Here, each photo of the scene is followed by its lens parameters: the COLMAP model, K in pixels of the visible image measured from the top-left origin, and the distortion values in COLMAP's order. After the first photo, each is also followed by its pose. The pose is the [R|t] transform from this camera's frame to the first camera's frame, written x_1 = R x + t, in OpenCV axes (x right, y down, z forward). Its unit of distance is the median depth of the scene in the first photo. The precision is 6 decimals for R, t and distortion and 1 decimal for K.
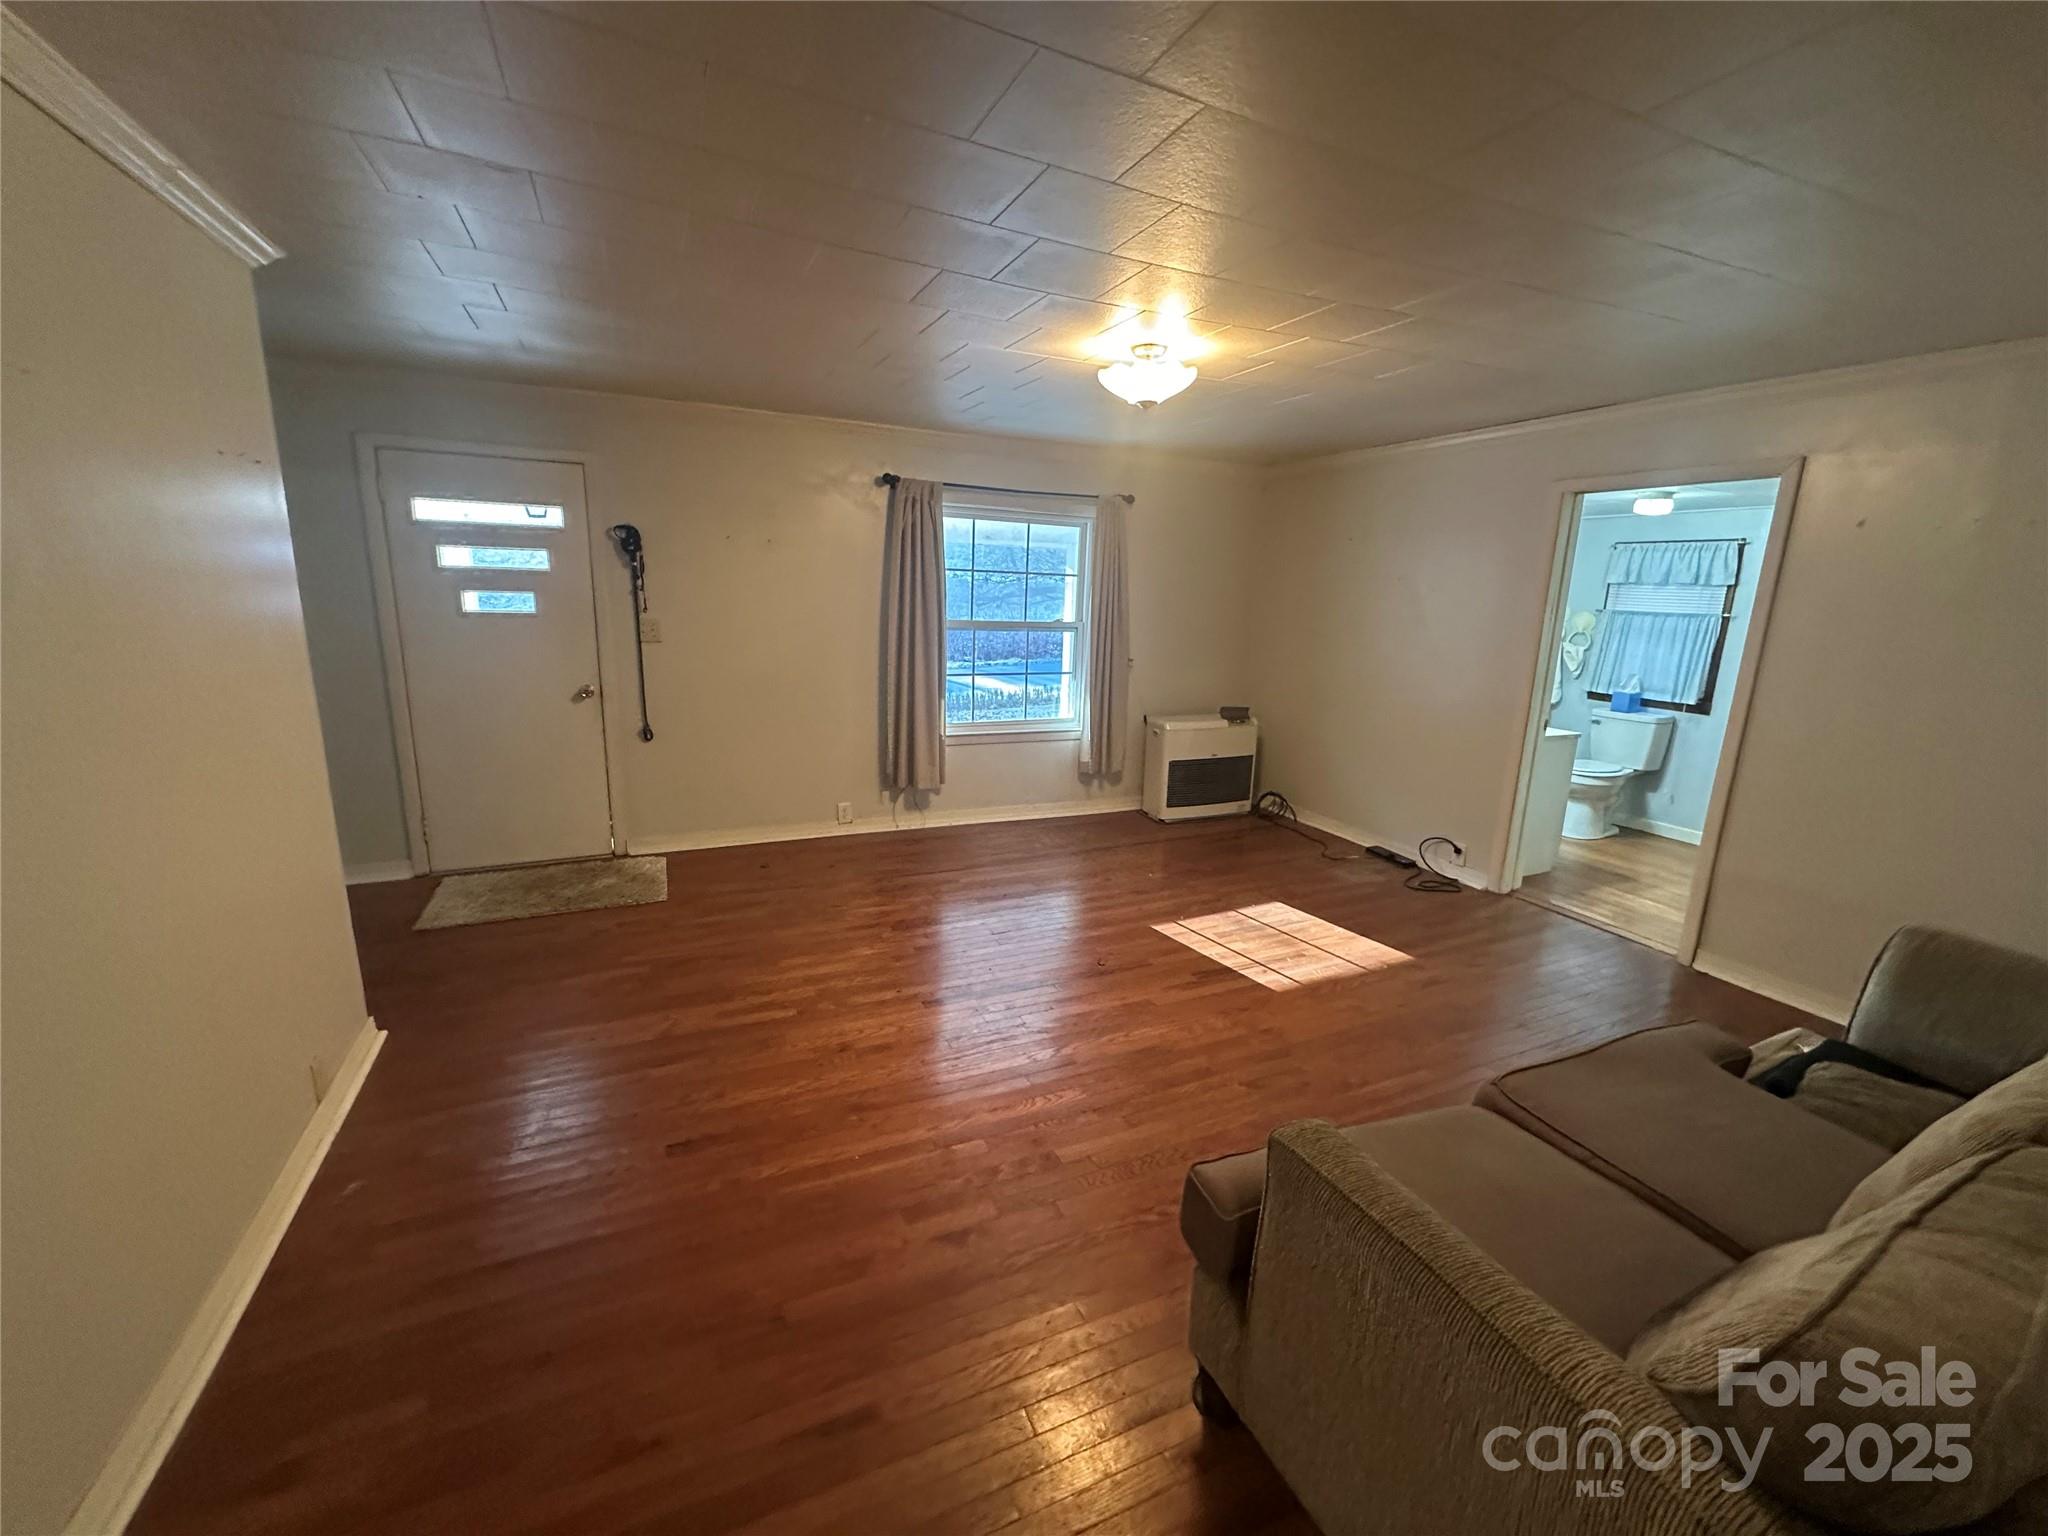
lens RADIAL K [[829.1, 0, 1034.7], [0, 829.1, 773.1], [0, 0, 1]] dist [0.000276, -0.000061]
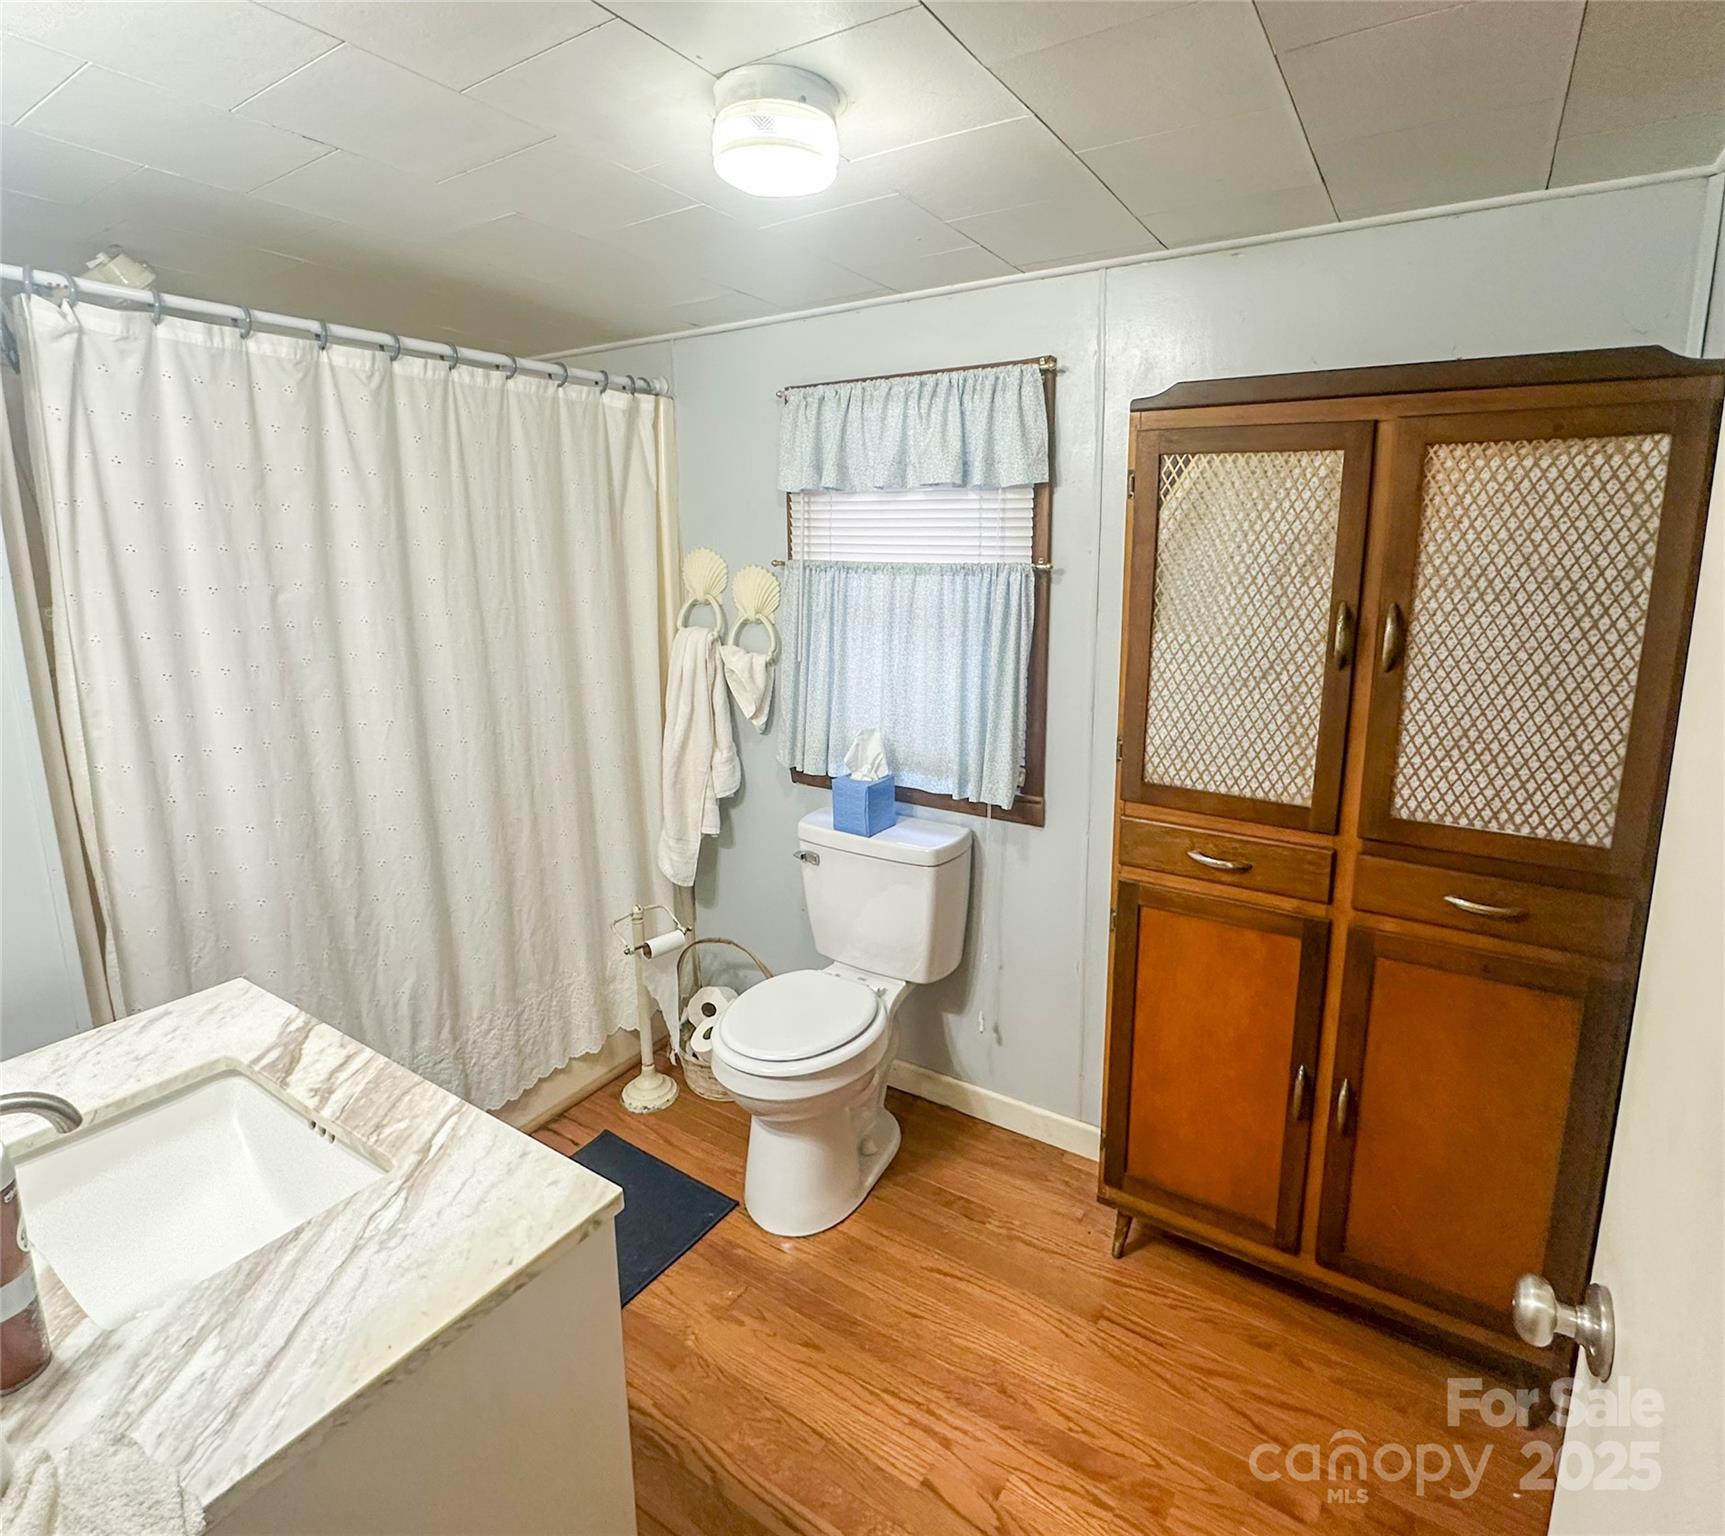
lens RADIAL K [[904.4, 0, 875.7], [0, 904.4, 707.6], [0, 0, 1]] dist [-0.001466, -0.000029]
pose [[0.847175, -0.127758, 0.515726, 0.518823], [0.146924, 0.989141, 0.003684, -0.130845], [-0.510596, 0.072652, 0.856746, 0.651930]]
